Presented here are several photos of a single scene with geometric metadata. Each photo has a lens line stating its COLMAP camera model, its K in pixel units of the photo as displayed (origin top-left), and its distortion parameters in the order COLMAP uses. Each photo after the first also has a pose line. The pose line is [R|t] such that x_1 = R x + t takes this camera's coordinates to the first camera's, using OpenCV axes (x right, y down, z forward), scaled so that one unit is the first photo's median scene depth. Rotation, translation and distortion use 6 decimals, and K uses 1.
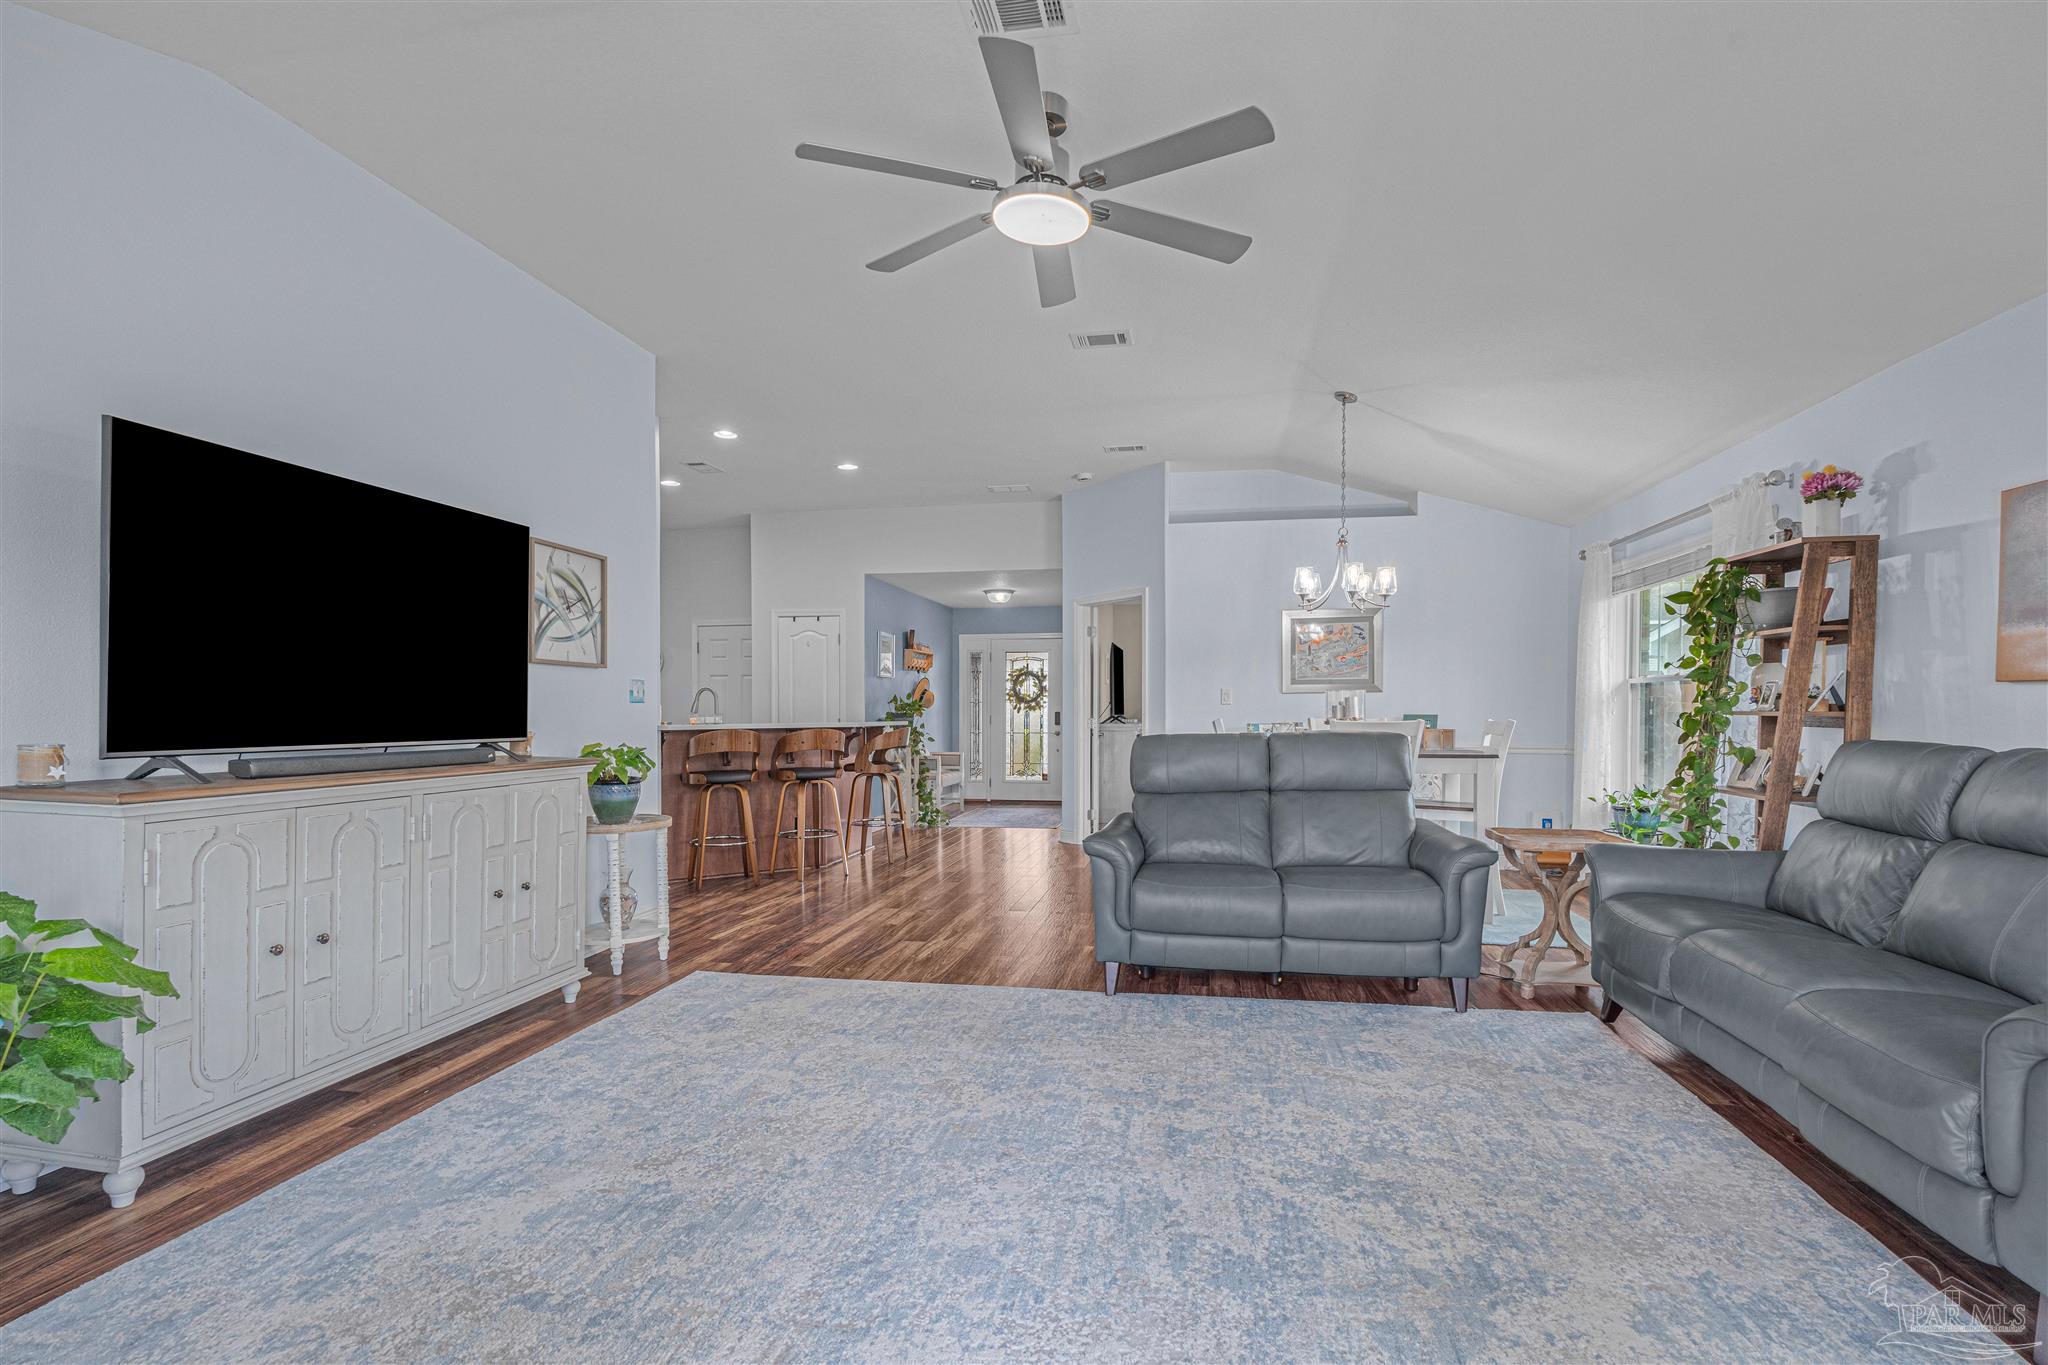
lens RADIAL K [[964.0, 0, 1028.9], [0, 964.0, 722.4], [0, 0, 1]] dist [-0.003712, -0.000210]
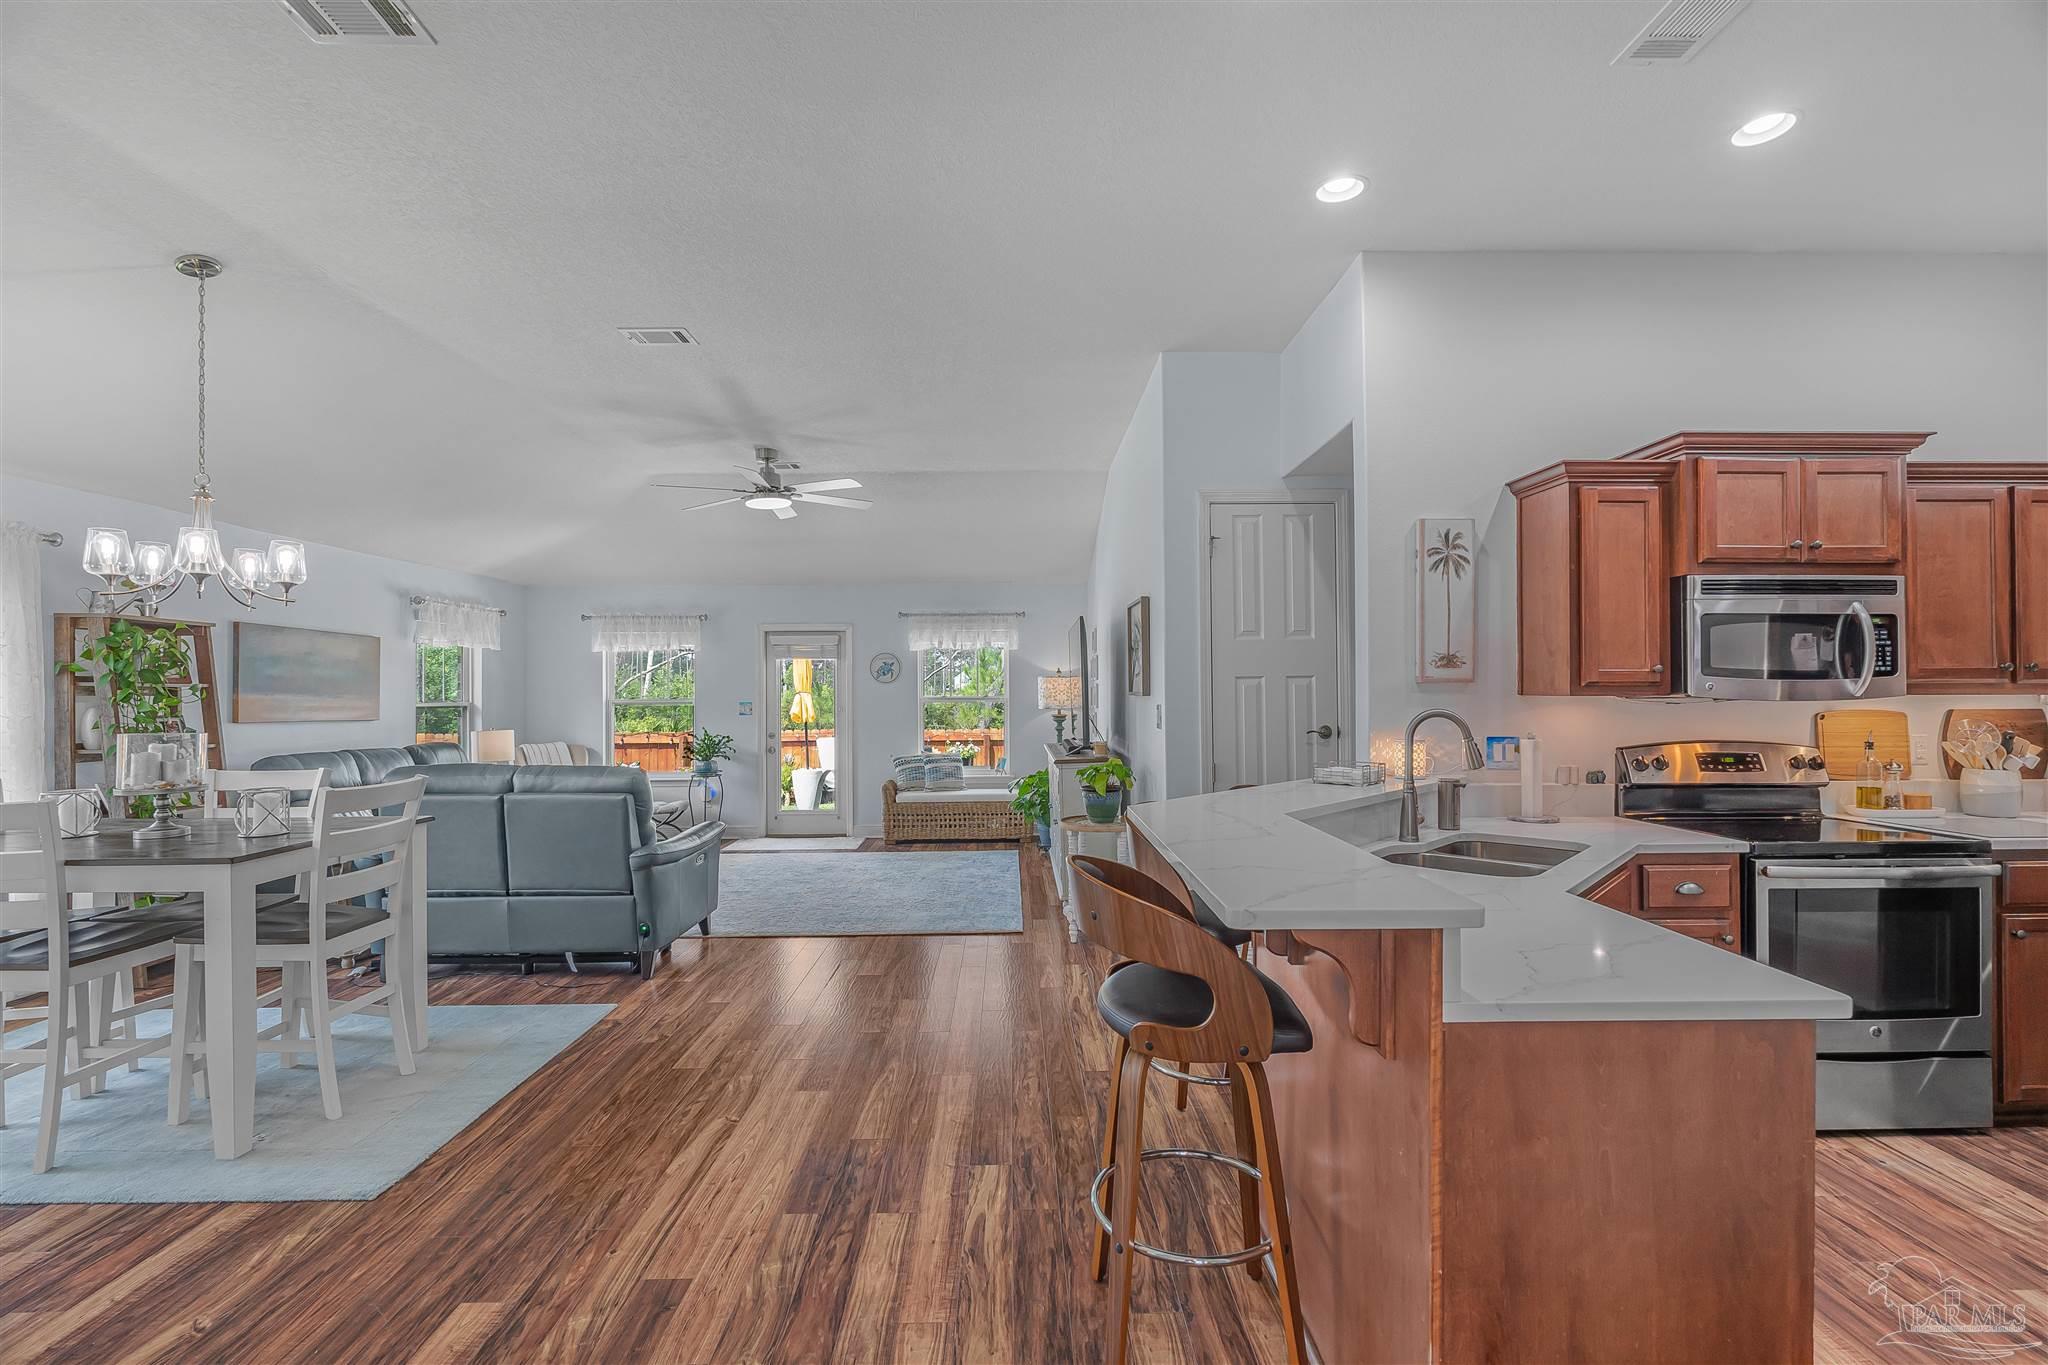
lens RADIAL K [[903.8, 0, 1025.2], [0, 903.8, 680.8], [0, 0, 1]] dist [-0.004317, -0.000539]
pose [[-0.980874, 0.007415, -0.194501, -0.178454], [0.007665, 0.999970, -0.000532, -0.128557], [0.194491, -0.002013, -0.980902, 3.480210]]
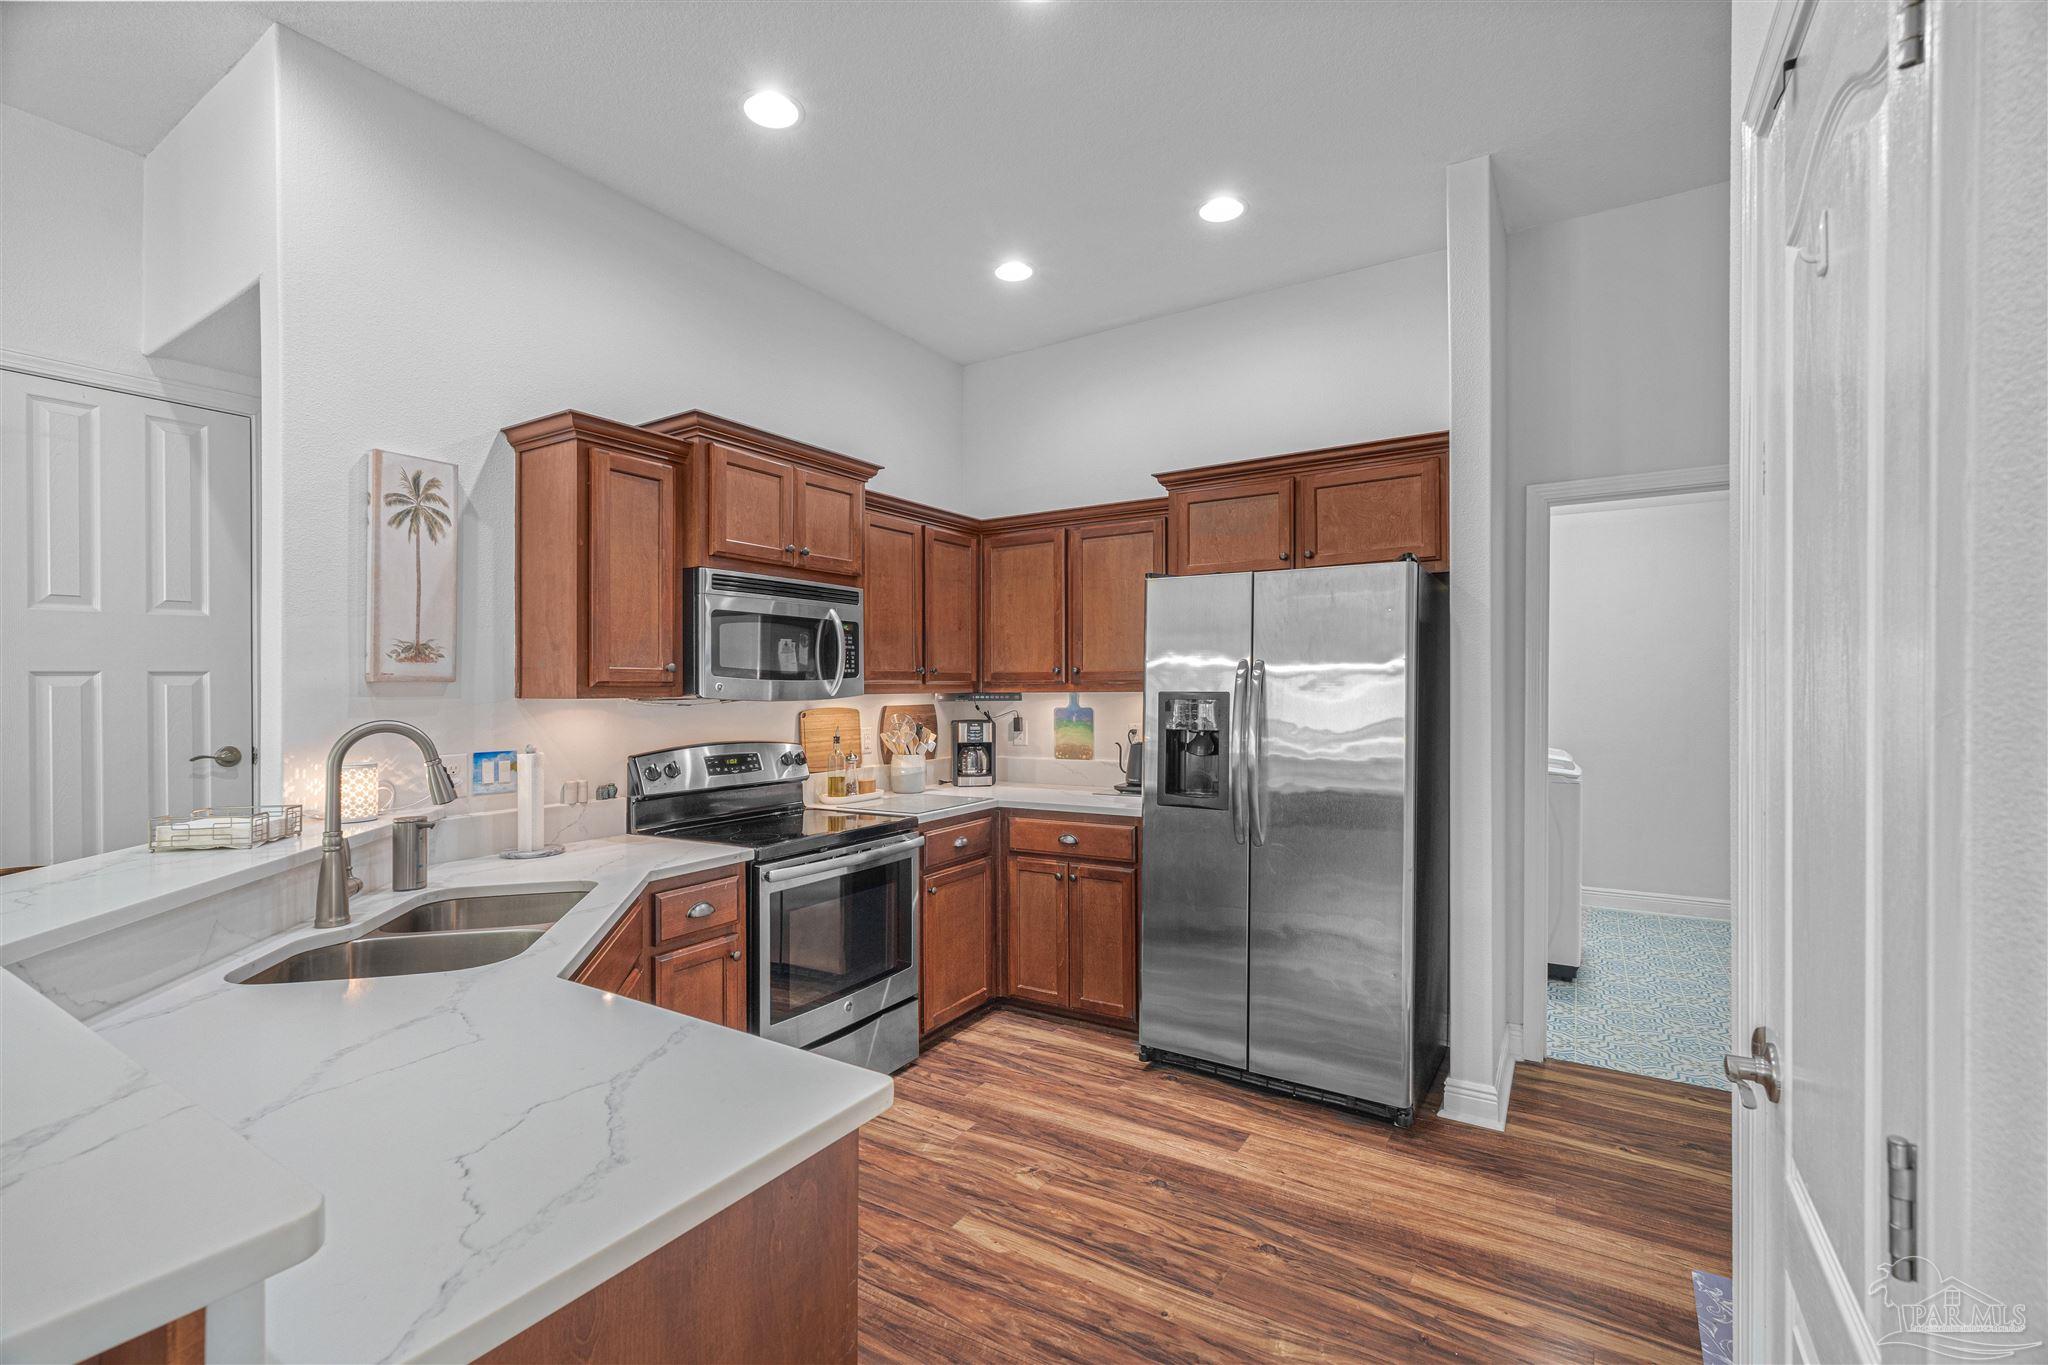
lens RADIAL K [[894.5, 0, 1024.0], [0, 894.5, 682.5], [0, 0, 1]] dist [-0.002312, 0.000271]
pose [[-0.373585, 0.003831, -0.927588, -0.388755], [0.000995, 0.999993, 0.003729, -0.124437], [0.927596, 0.000470, -0.373586, 3.272880]]
